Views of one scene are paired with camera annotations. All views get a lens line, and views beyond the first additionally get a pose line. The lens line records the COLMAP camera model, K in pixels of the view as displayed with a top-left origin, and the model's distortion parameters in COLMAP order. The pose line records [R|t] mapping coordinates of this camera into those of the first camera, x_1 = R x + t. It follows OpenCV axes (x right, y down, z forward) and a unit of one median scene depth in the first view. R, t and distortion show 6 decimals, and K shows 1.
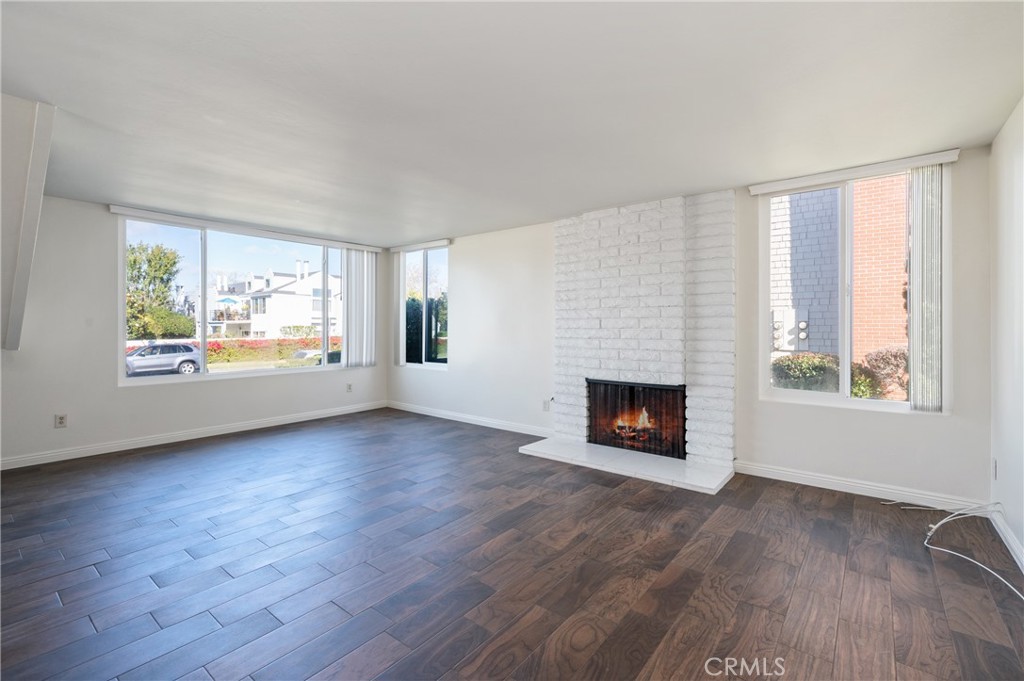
lens RADIAL K [[455.4, 0, 515.5], [0, 455.4, 322.9], [0, 0, 1]] dist [0.000604, -0.000653]
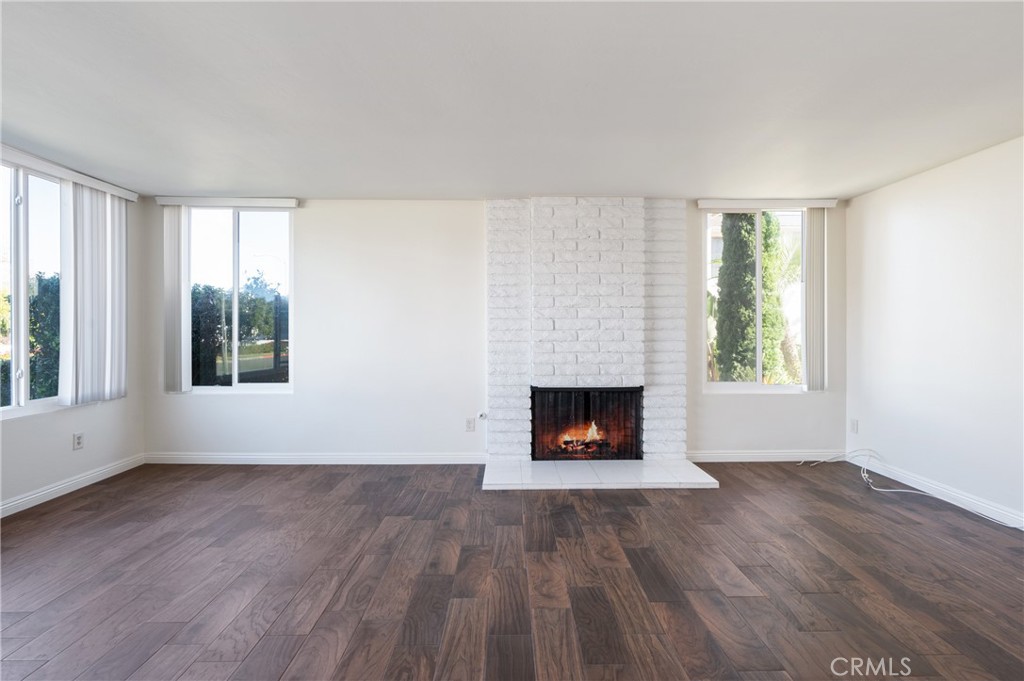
lens RADIAL K [[455.4, 0, 514.4], [0, 455.4, 324.8], [0, 0, 1]] dist [0.000604, -0.000653]
pose [[0.771849, 0.002193, 0.635802, -0.439830], [-0.003663, 0.999993, 0.000997, 0.001472], [-0.635796, -0.003099, 0.771851, 0.362754]]
